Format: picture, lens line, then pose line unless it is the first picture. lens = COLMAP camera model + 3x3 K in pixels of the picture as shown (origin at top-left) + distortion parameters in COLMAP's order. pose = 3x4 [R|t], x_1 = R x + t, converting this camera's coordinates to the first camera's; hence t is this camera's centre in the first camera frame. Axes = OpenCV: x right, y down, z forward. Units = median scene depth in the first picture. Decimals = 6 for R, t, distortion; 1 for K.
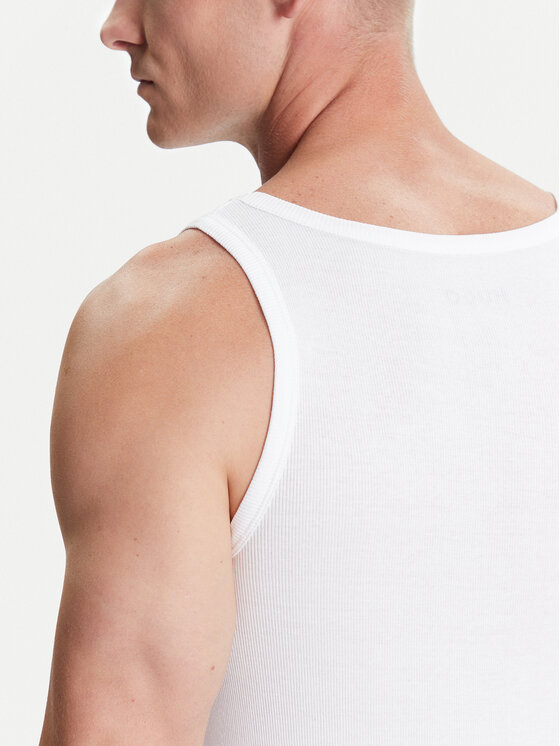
lens RADIAL K [[2195.4, 0, 280.2], [0, 2195.4, 372.4], [0, 0, 1]] dist [0.105180, 0.000000]
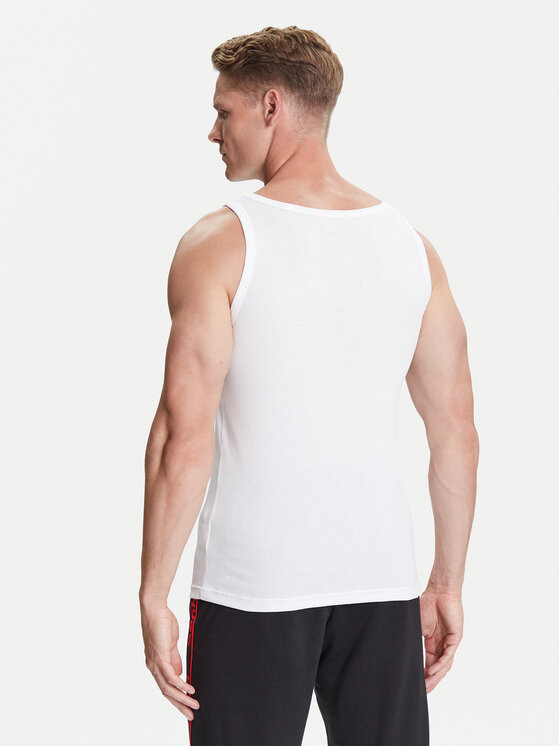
lens RADIAL K [[1338.9, 0, 279.9], [0, 1338.9, 373.6], [0, 0, 1]] dist [0.064940, 0.000000]
pose [[0.992864, 0.027667, -0.115997, 0.204819], [-0.028347, 0.999589, -0.004218, 0.134048], [0.115833, 0.007476, 0.993241, -0.559437]]
